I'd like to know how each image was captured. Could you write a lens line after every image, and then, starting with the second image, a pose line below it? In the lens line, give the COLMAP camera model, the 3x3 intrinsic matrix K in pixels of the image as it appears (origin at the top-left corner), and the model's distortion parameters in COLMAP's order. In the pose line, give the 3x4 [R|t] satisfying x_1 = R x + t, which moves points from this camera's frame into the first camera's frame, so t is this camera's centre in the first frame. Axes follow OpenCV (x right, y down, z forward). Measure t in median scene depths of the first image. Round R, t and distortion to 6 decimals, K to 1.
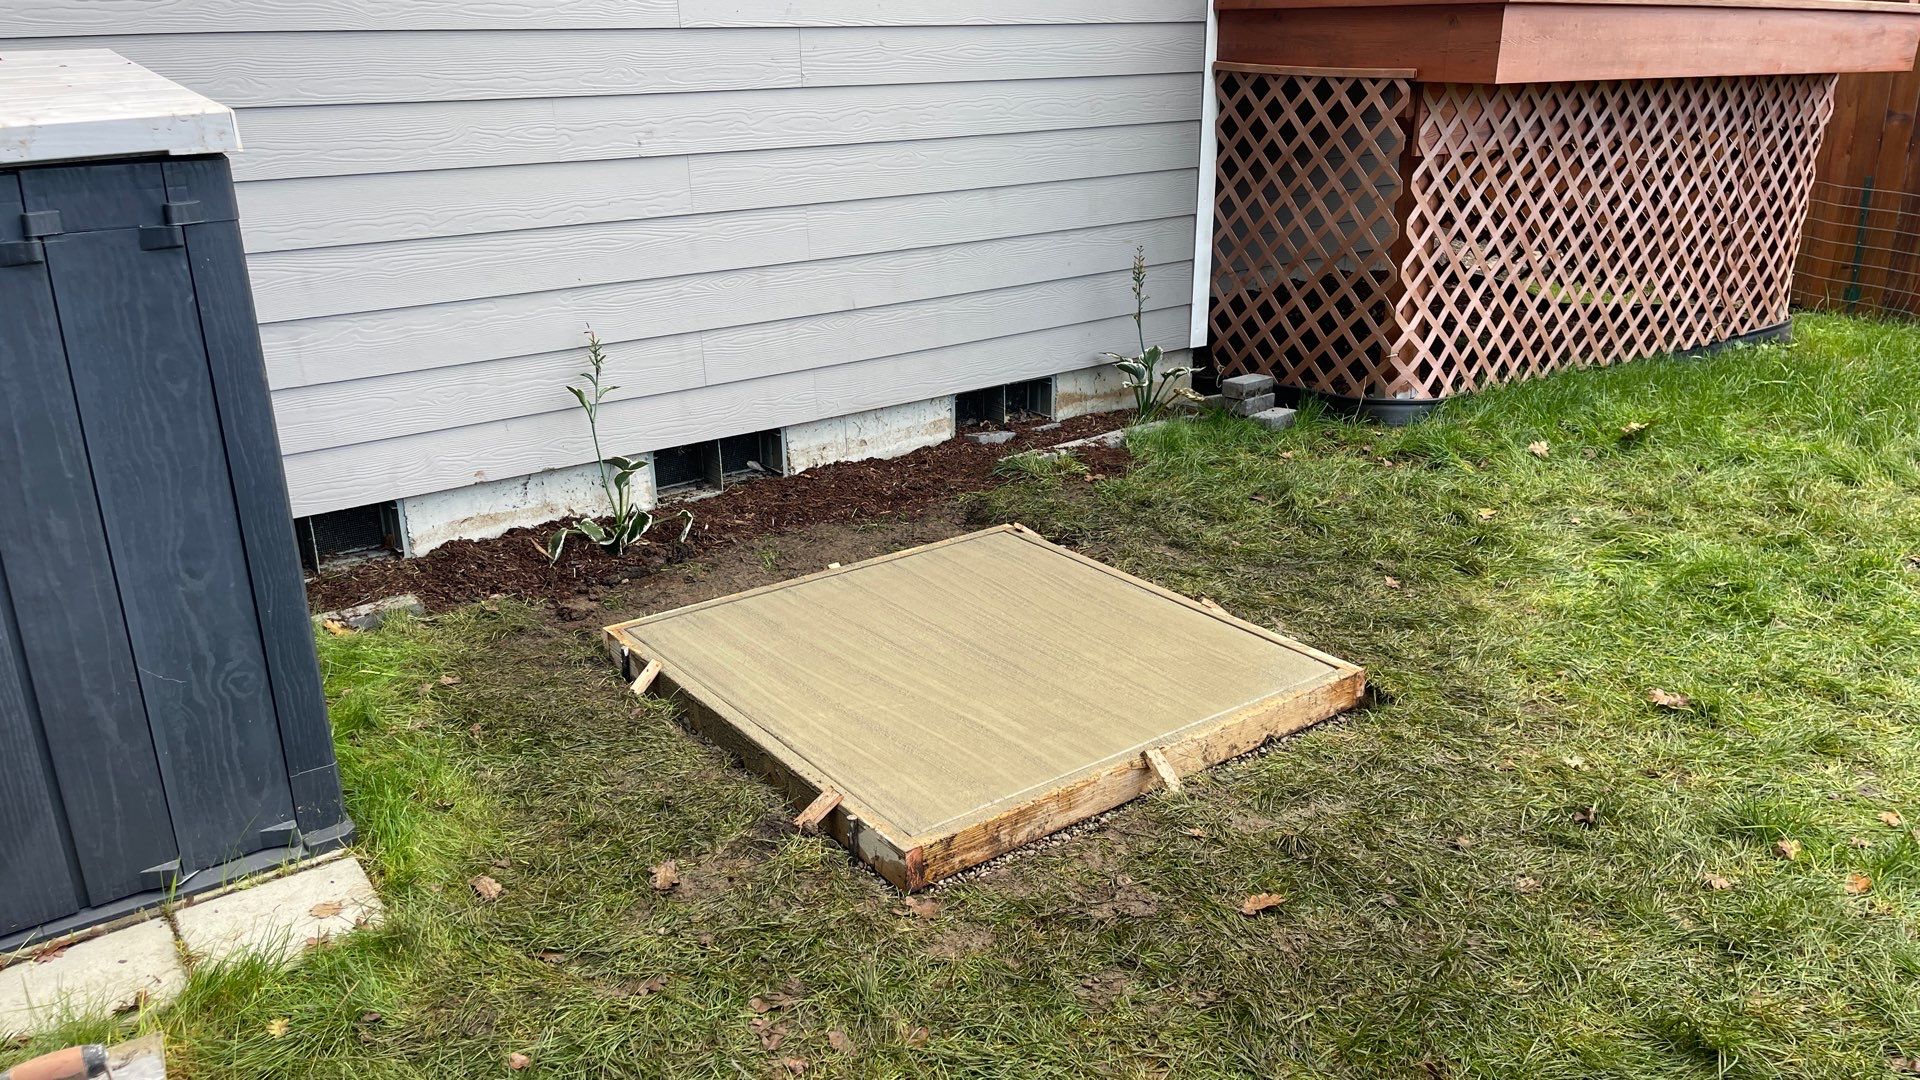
lens RADIAL K [[1431.6, 0, 960.0], [0, 1431.6, 540.0], [0, 0, 1]] dist [0.080242, -0.111954]
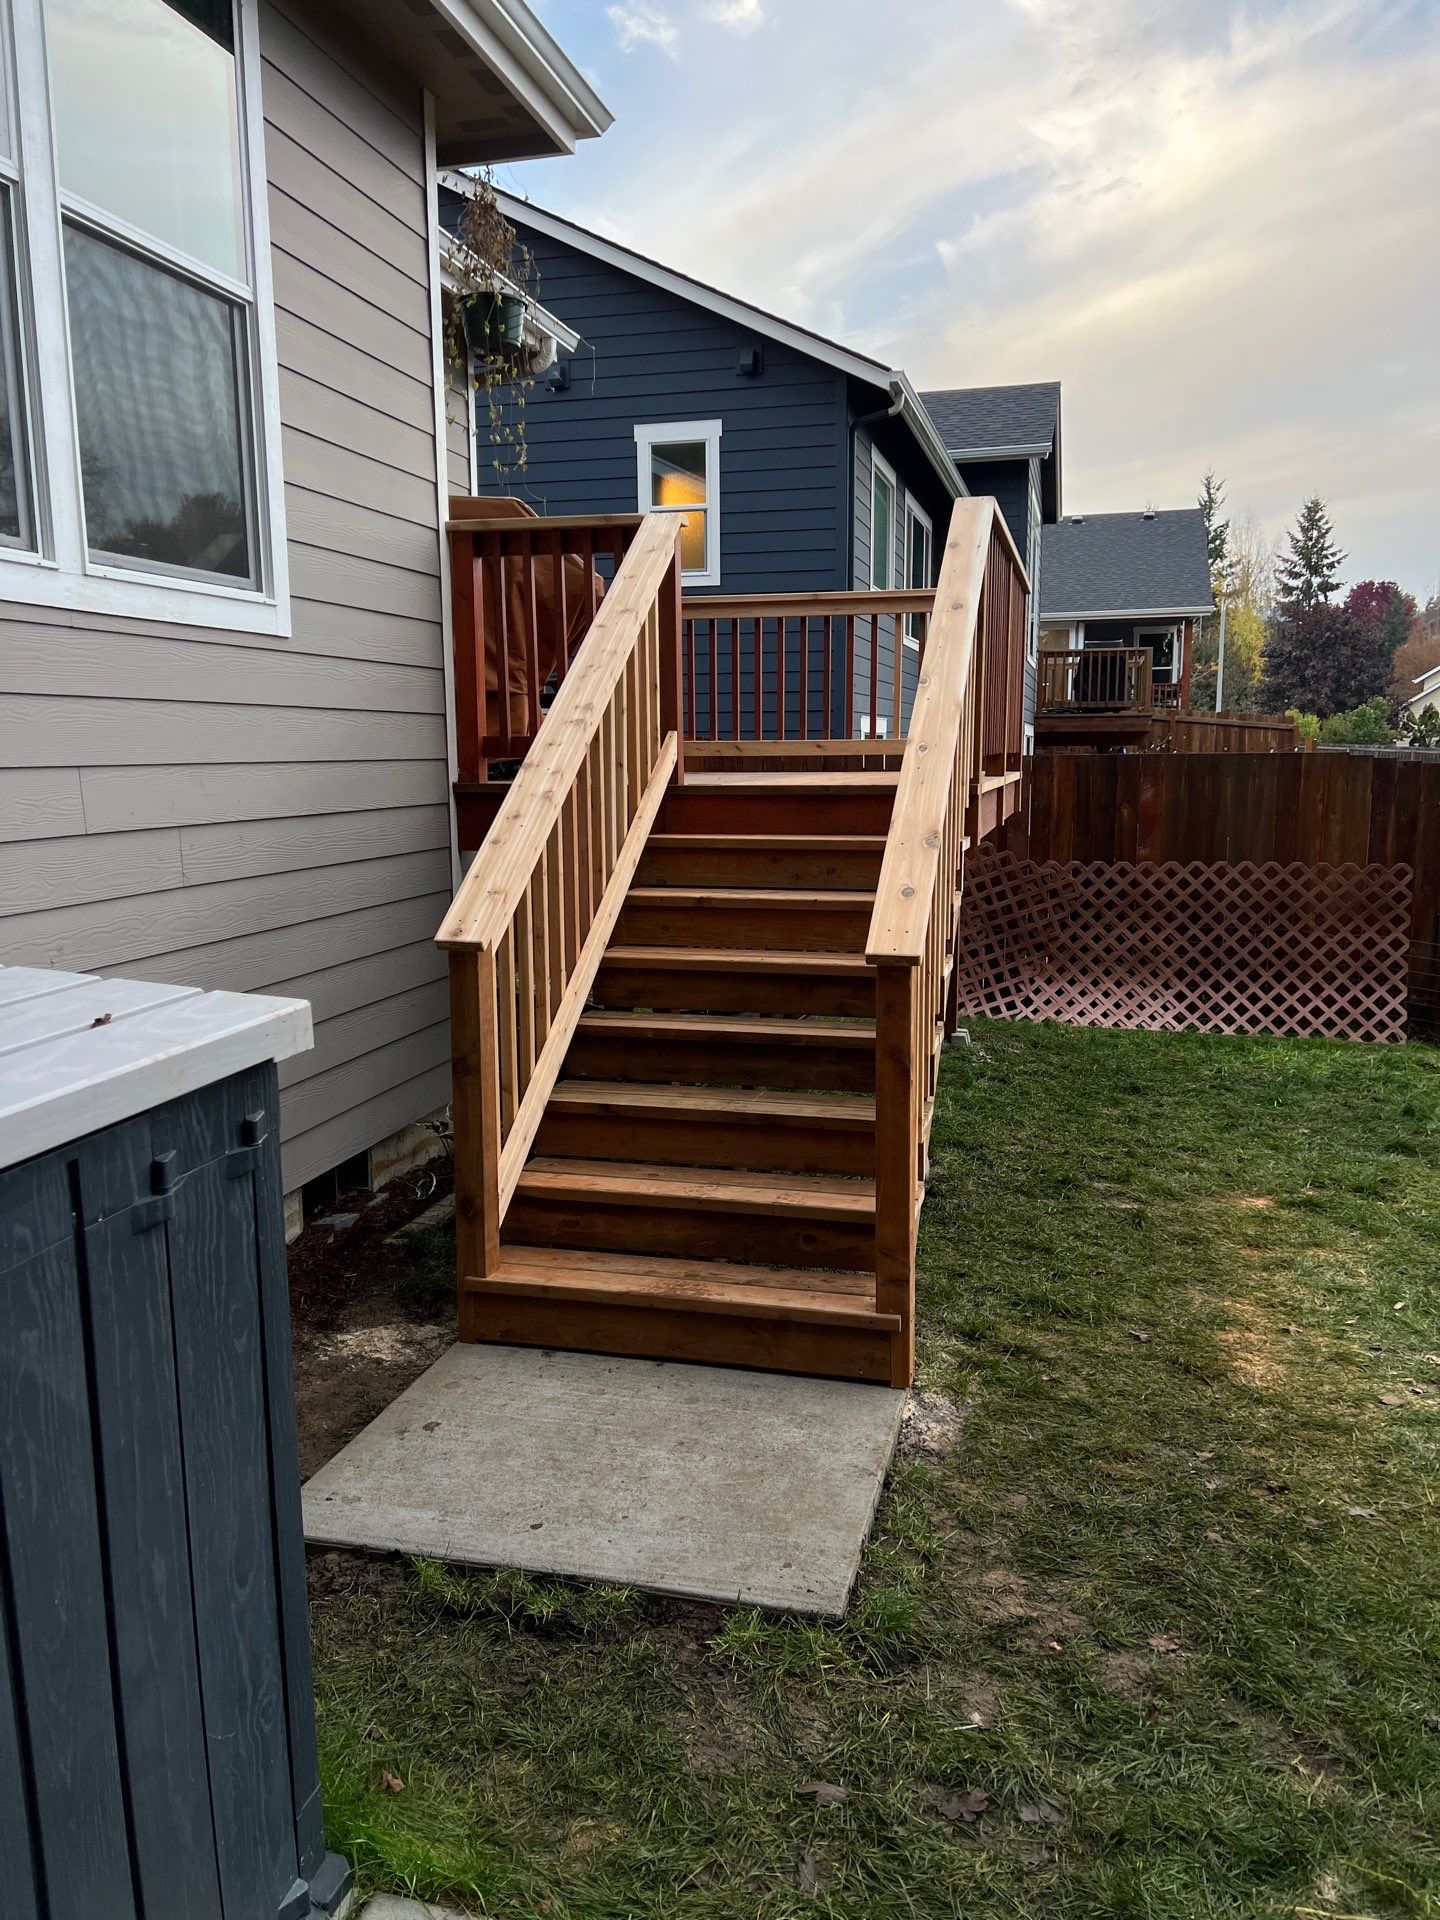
lens RADIAL K [[1425.9, 0, 718.1], [0, 1425.9, 966.4], [0, 0, 1]] dist [0.046480, -0.041418]
pose [[0.780407, -0.088503, 0.618976, -0.356595], [0.206791, 0.970759, -0.121921, -0.068904], [-0.590086, 0.223147, 0.775889, 0.079154]]
